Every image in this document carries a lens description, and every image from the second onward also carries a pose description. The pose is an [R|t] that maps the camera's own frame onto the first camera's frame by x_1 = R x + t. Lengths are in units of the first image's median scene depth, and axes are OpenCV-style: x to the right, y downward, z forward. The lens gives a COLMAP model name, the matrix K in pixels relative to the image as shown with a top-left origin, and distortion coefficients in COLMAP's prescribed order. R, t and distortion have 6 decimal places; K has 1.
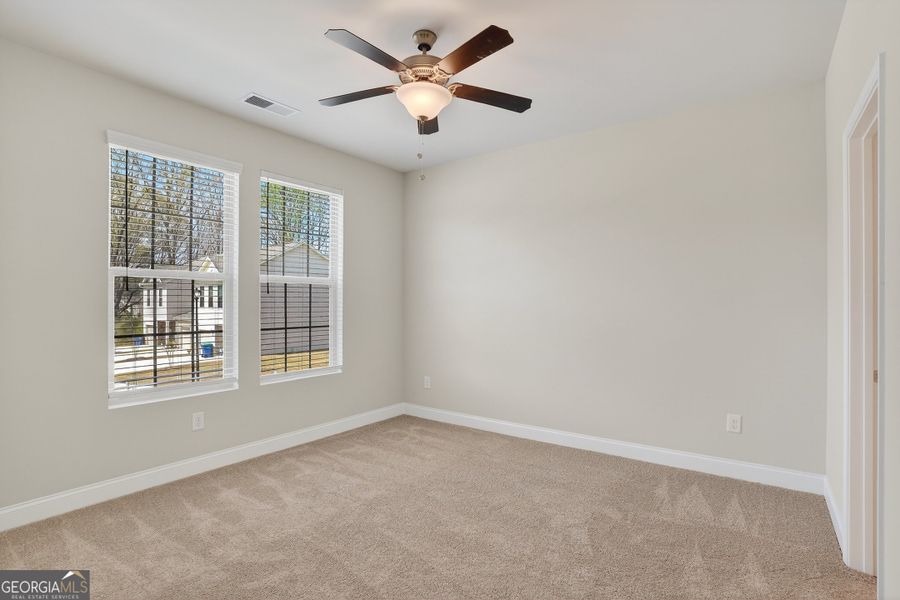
lens RADIAL K [[453.6, 0, 442.6], [0, 453.6, 301.1], [0, 0, 1]] dist [-0.004656, 0.000505]
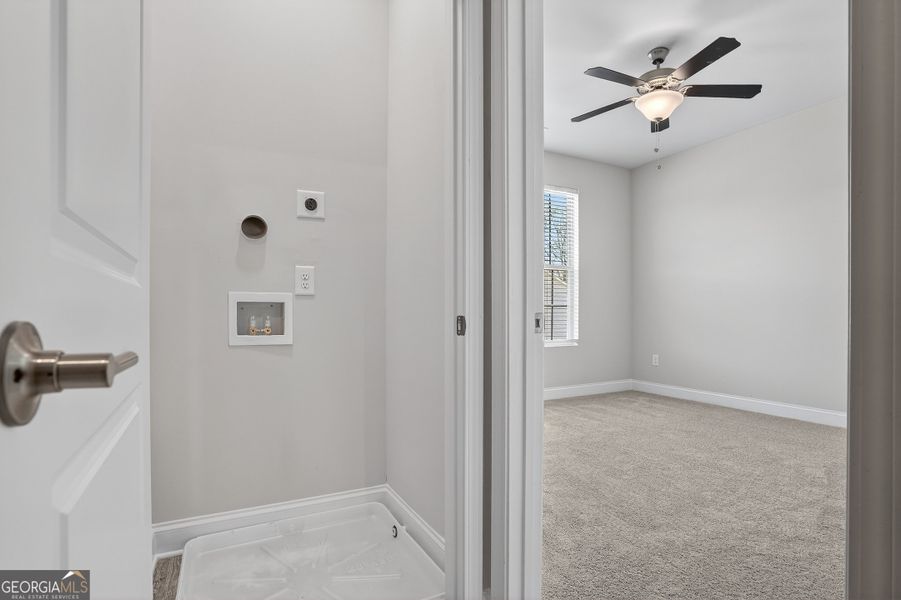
lens RADIAL K [[454.1, 0, 456.4], [0, 454.1, 314.5], [0, 0, 1]] dist [-0.004656, 0.000505]
pose [[0.910109, -0.002004, -0.414365, -0.027403], [0.002960, 0.999994, 0.001665, 0.109713], [0.414359, -0.002742, 0.910109, -0.311955]]
